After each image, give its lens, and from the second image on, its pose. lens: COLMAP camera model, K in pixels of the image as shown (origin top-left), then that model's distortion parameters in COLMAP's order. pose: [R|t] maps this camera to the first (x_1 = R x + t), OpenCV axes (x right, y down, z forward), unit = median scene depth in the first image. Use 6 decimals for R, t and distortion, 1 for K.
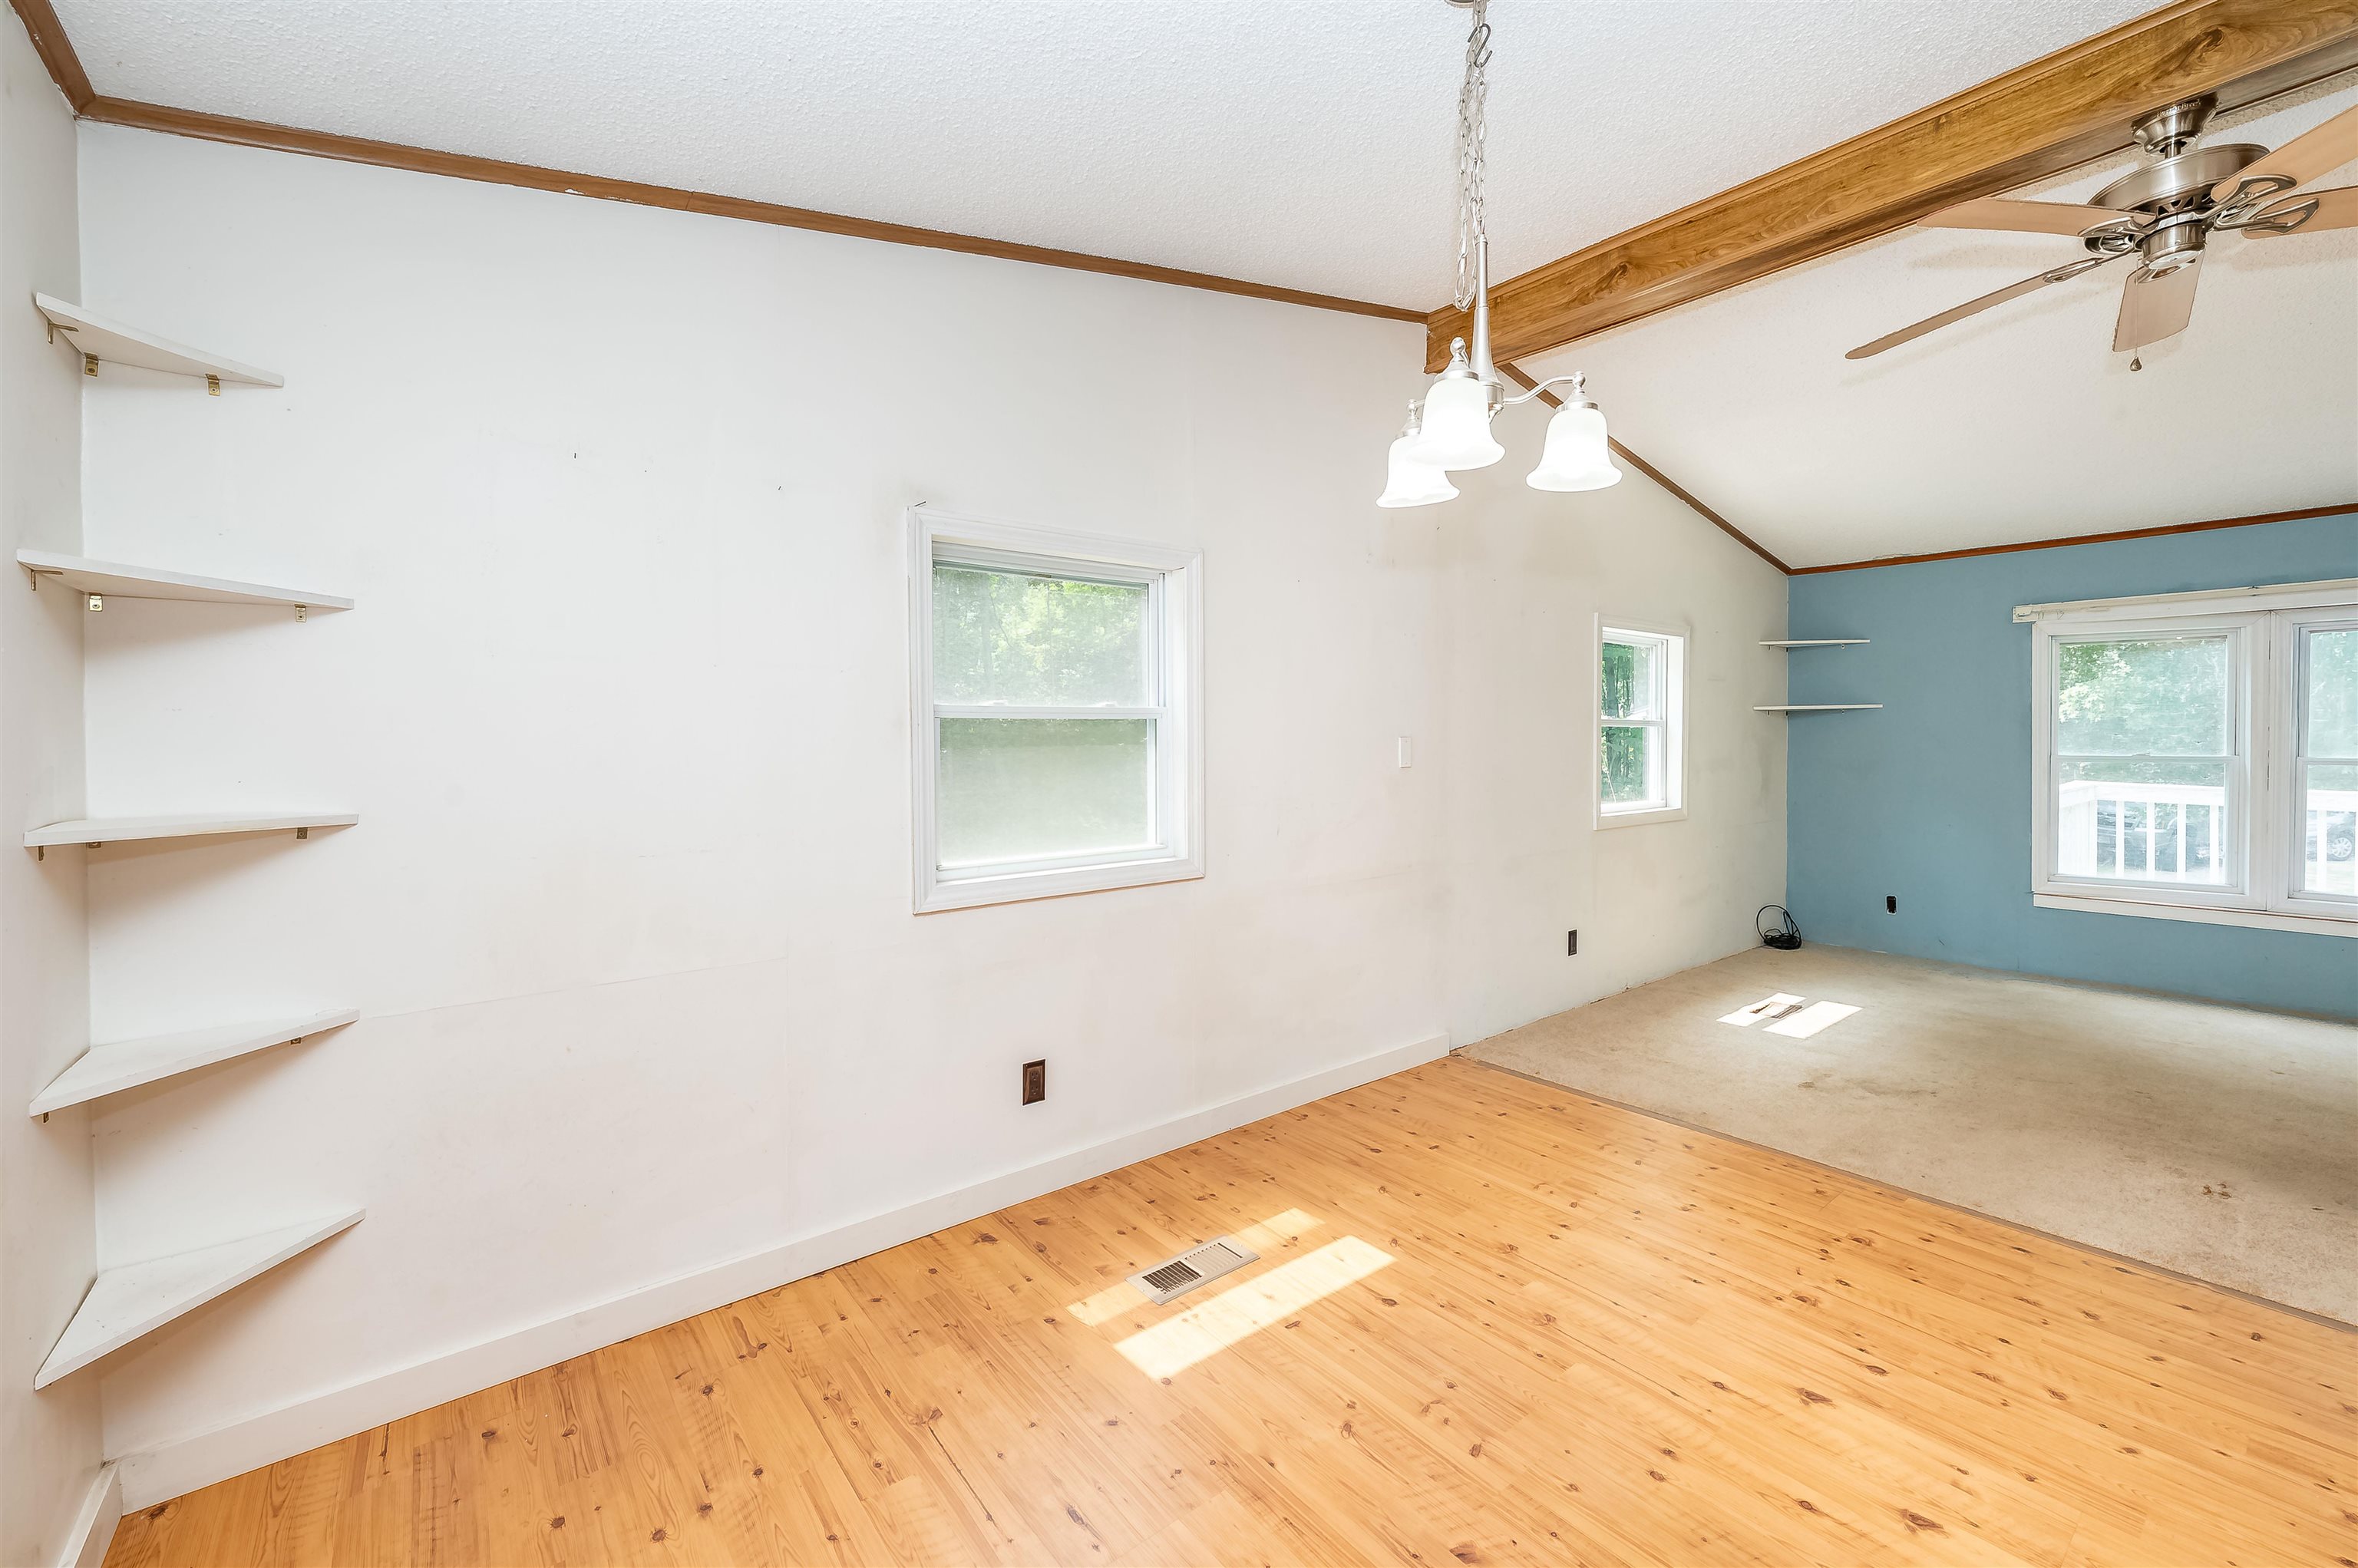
lens RADIAL K [[946.6, 0, 1204.2], [0, 946.6, 743.8], [0, 0, 1]] dist [-0.002323, -0.000205]
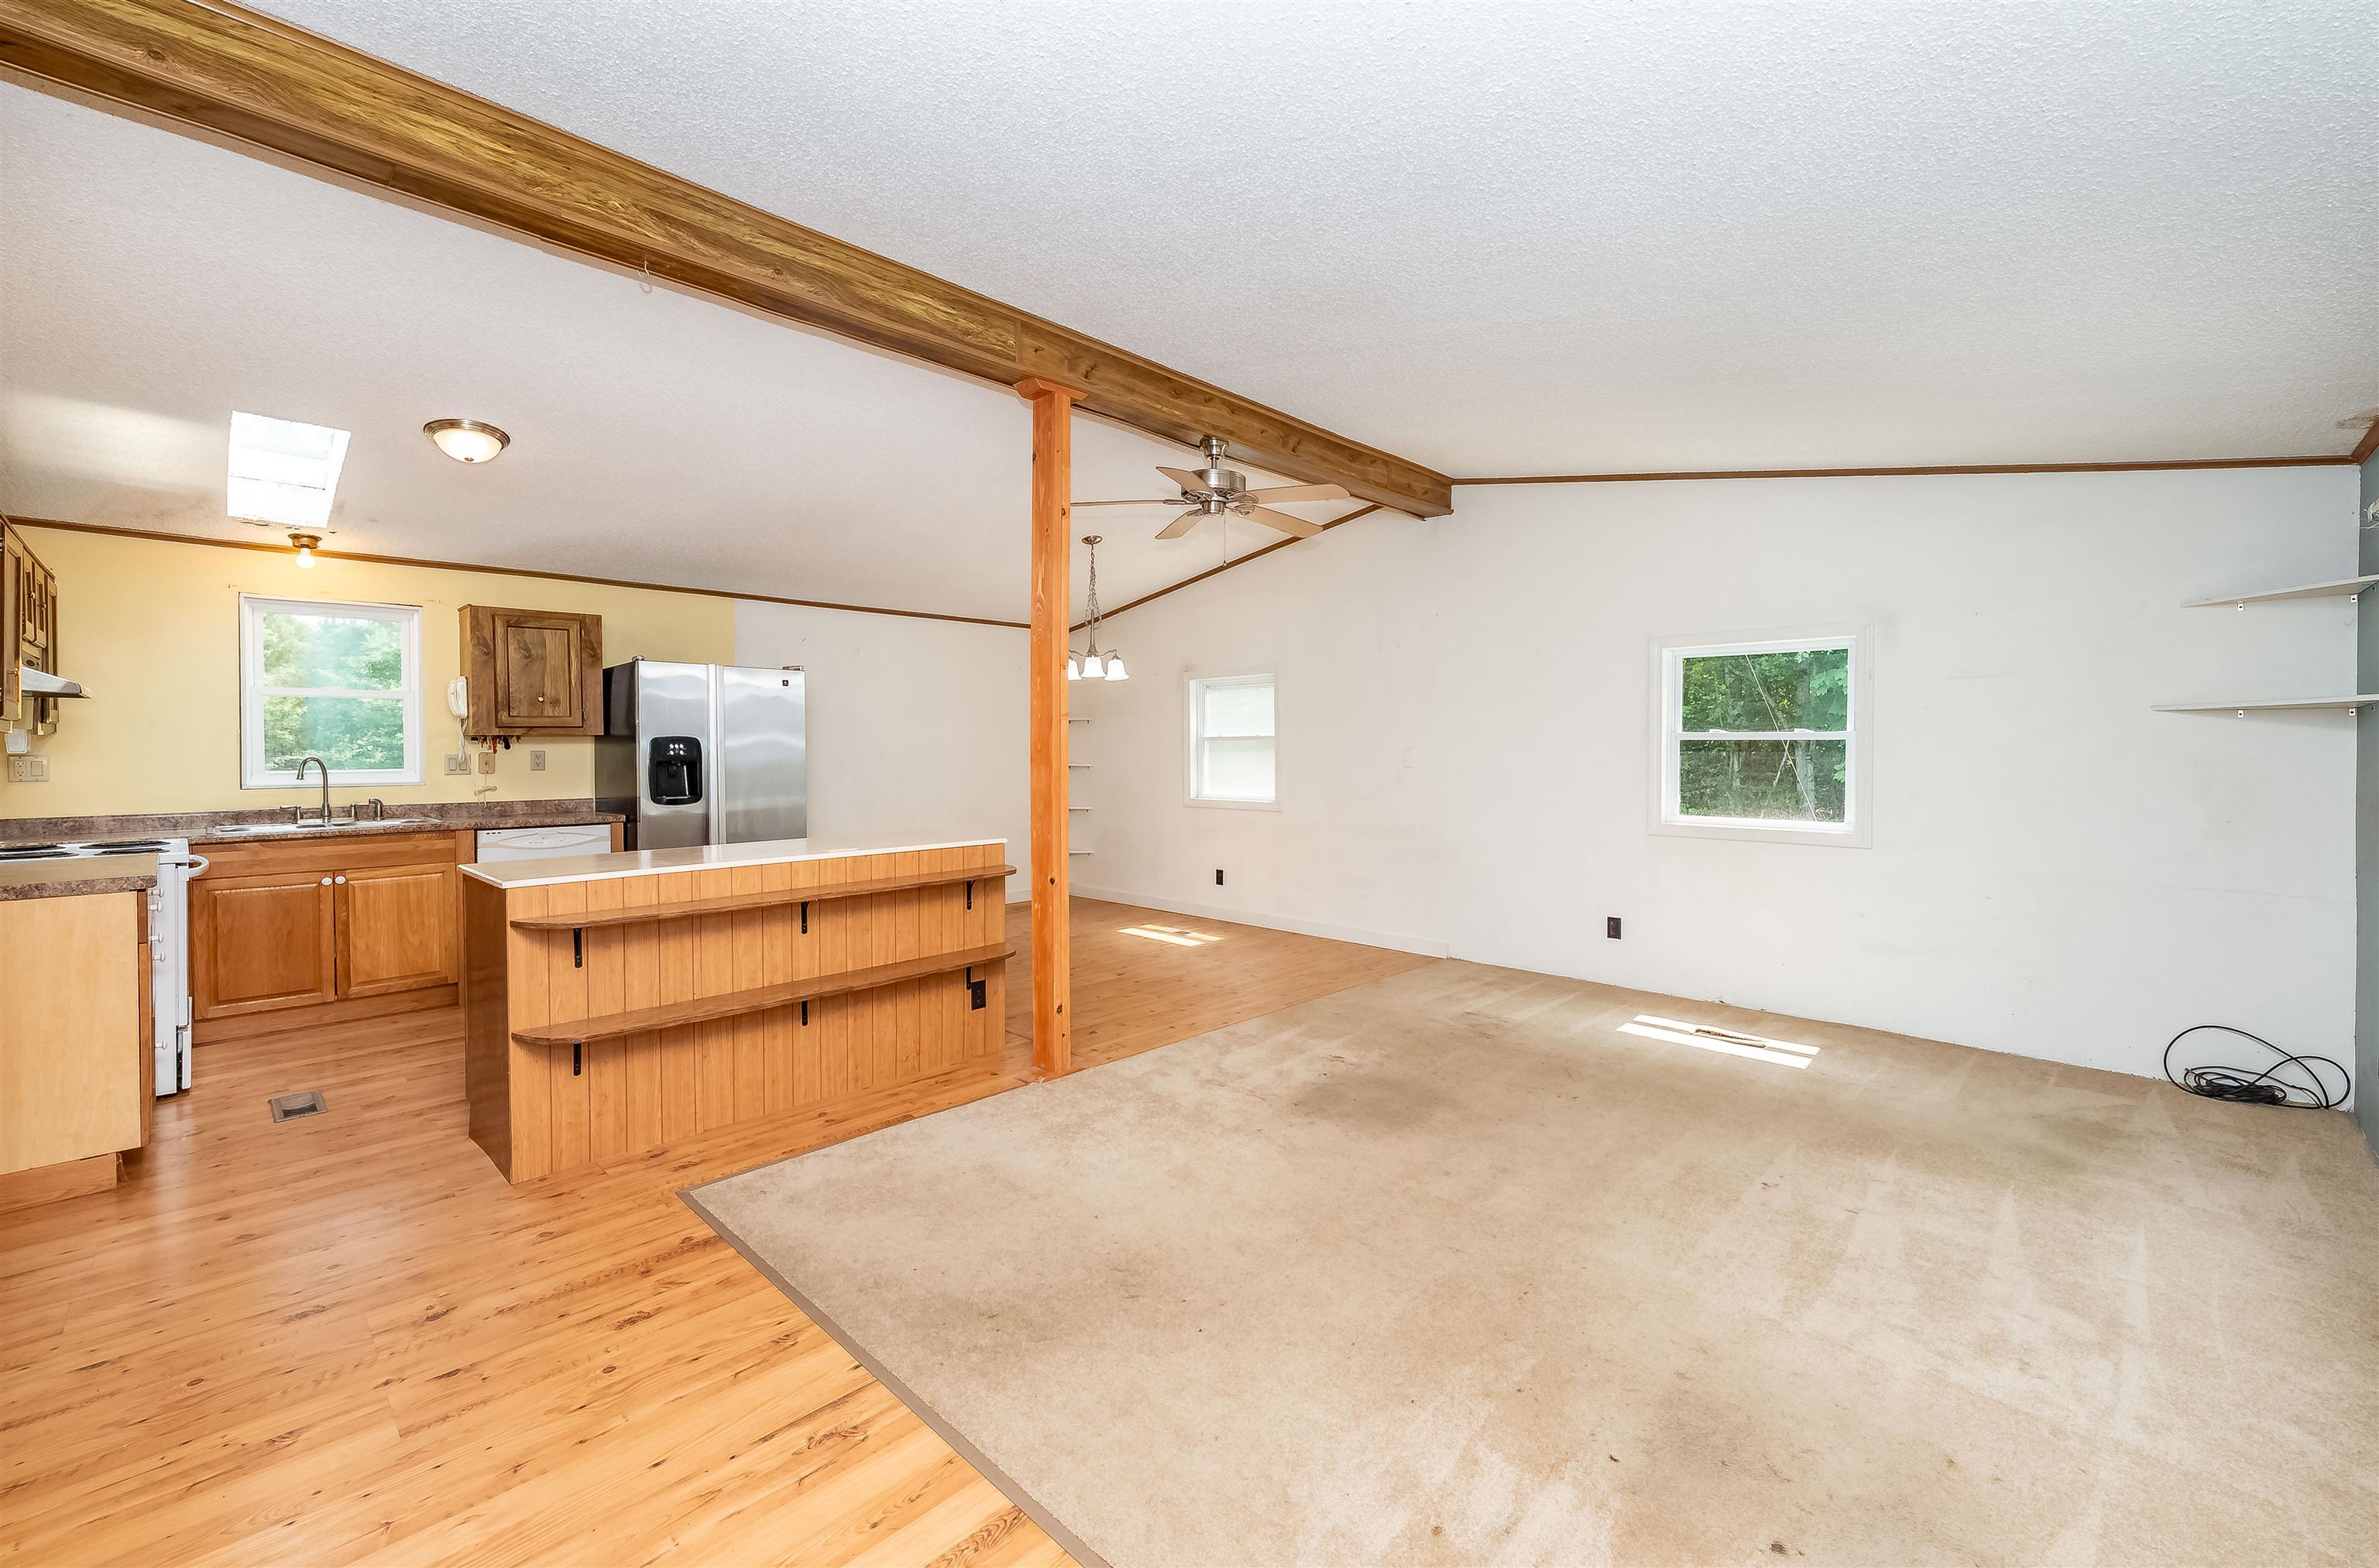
lens RADIAL K [[1019.5, 0, 1185.5], [0, 1019.5, 760.3], [0, 0, 1]] dist [0.015504, -0.000409]
pose [[0.107875, 0.014956, -0.994052, 2.612501], [-0.009331, 0.999858, 0.014030, -0.015141], [0.994121, 0.007762, 0.107999, 0.593234]]
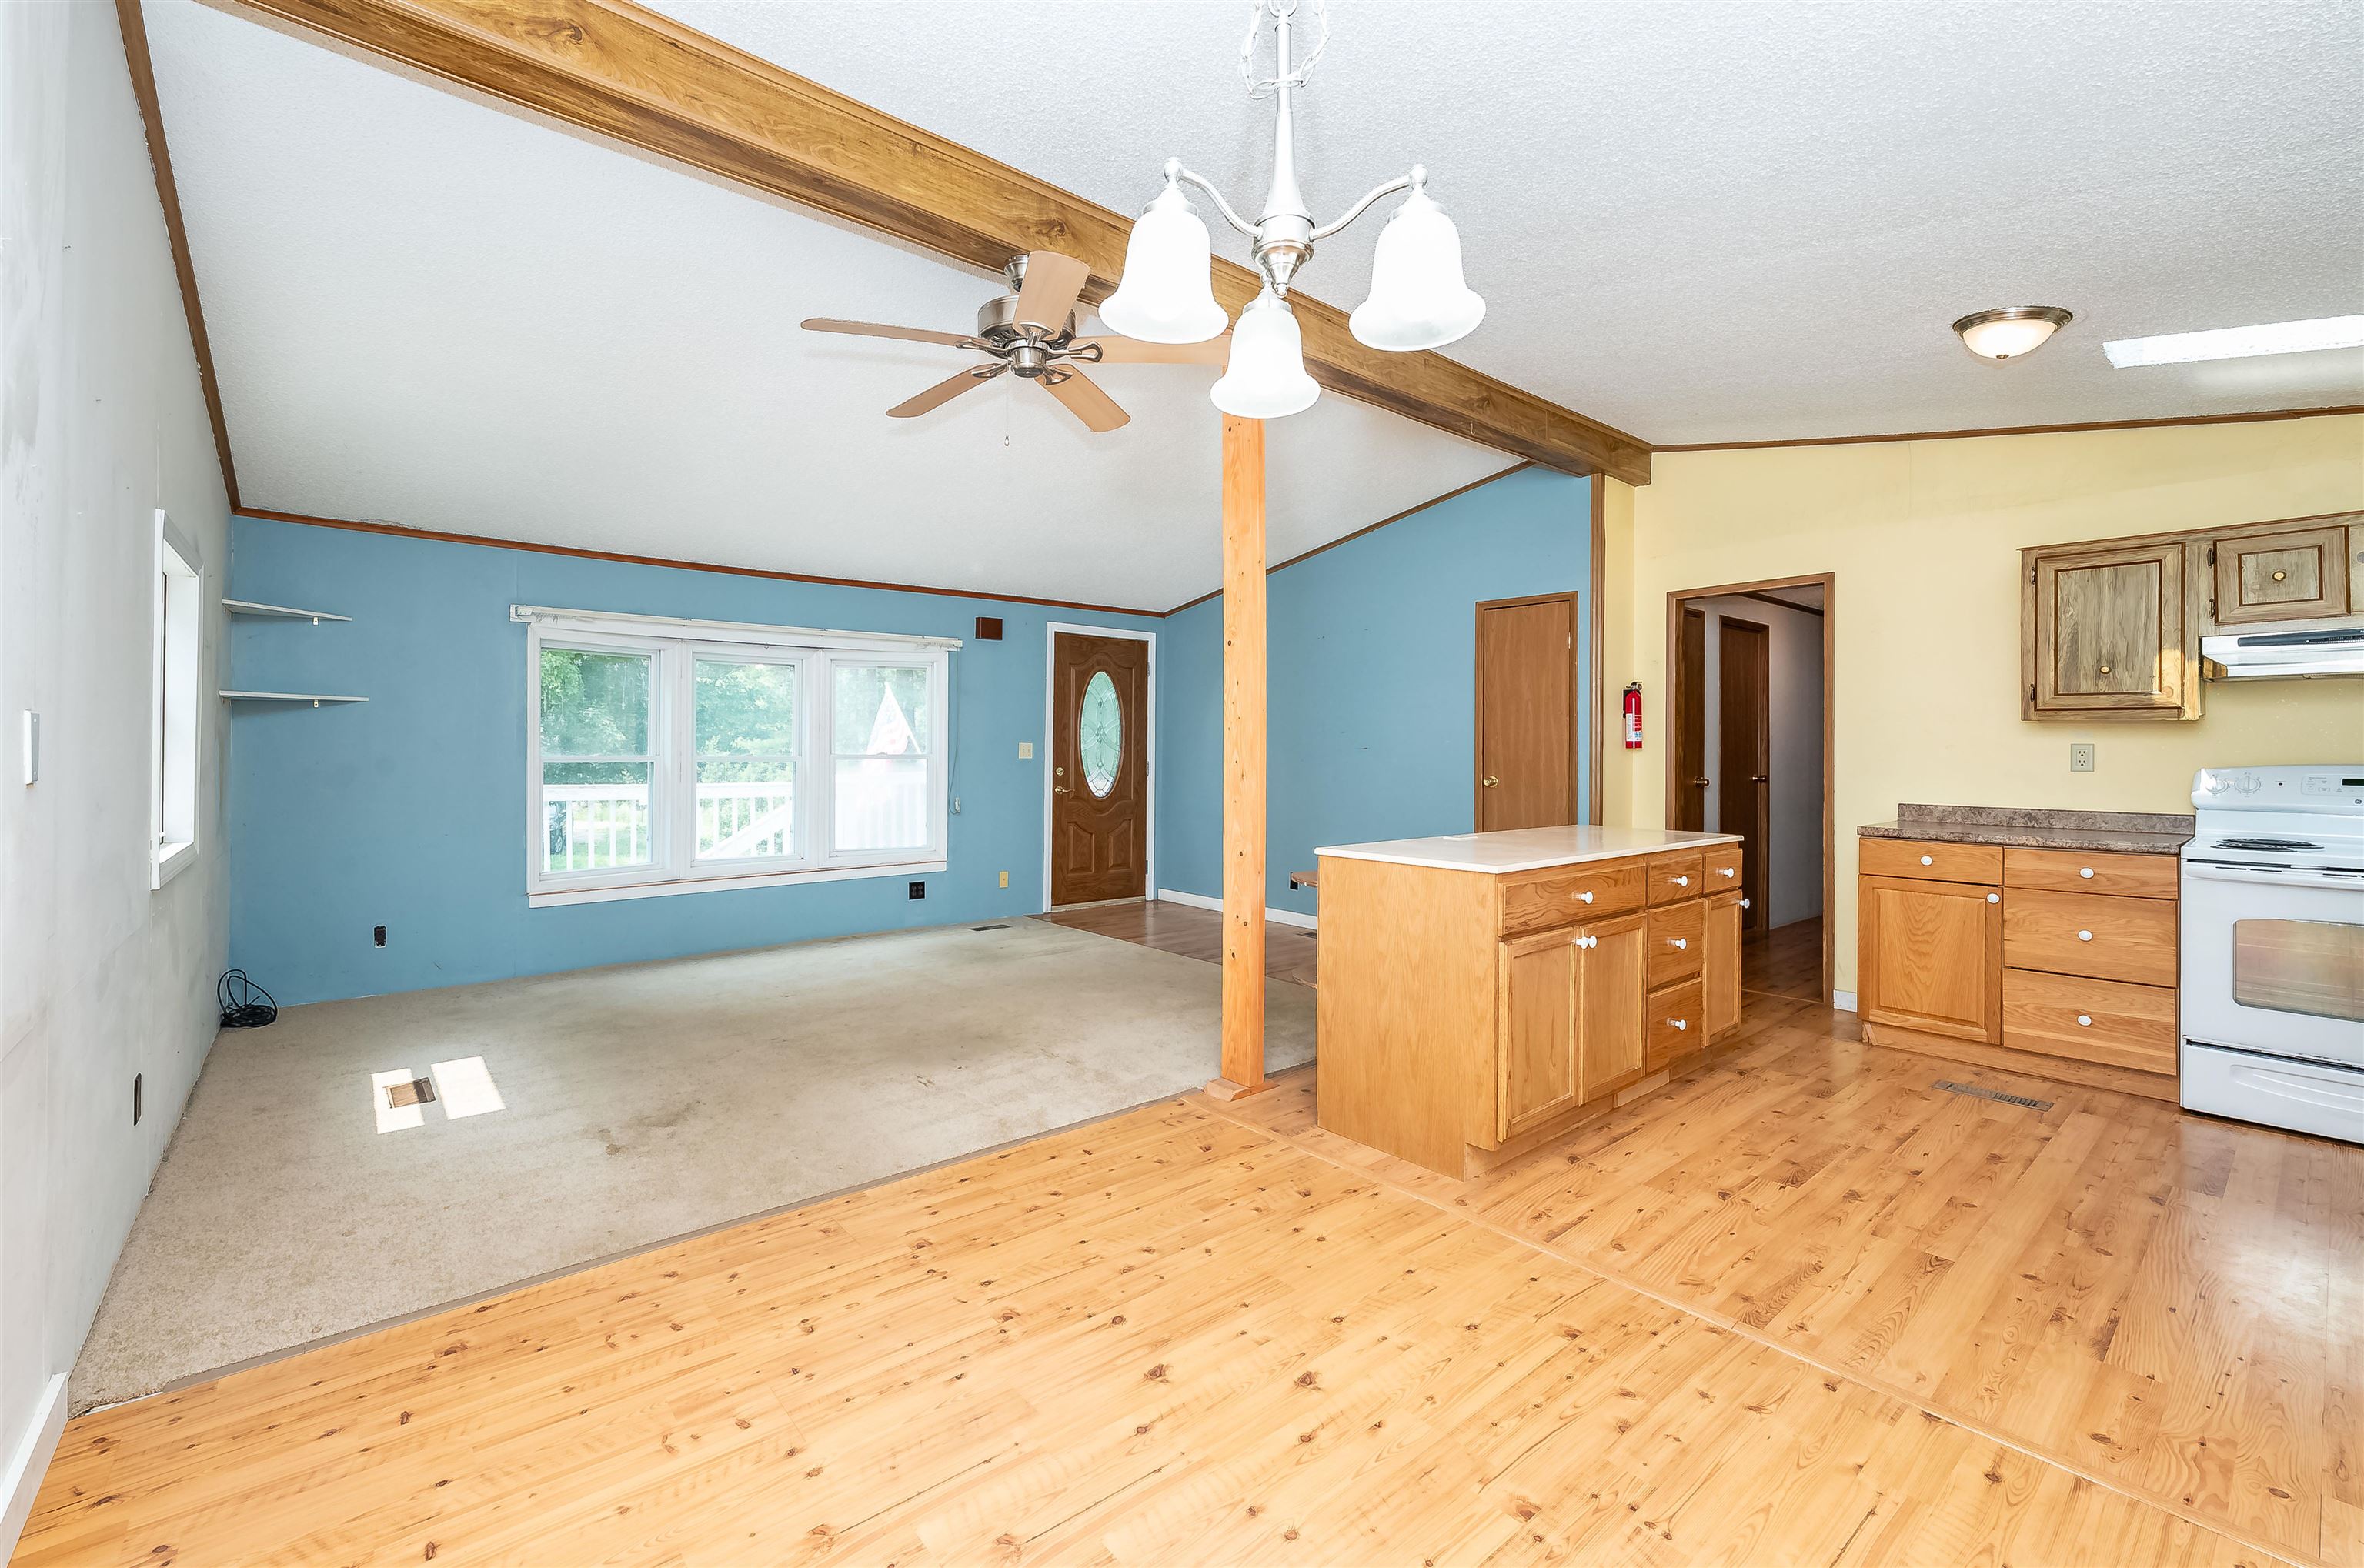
lens RADIAL K [[986.6, 0, 1115.4], [0, 986.6, 739.5], [0, 0, 1]] dist [-0.002432, 0.000126]
pose [[0.023412, 0.010671, 0.999669, -0.289417], [0.004611, 0.999931, -0.010781, 0.016112], [-0.999715, 0.004862, 0.023361, 0.700613]]
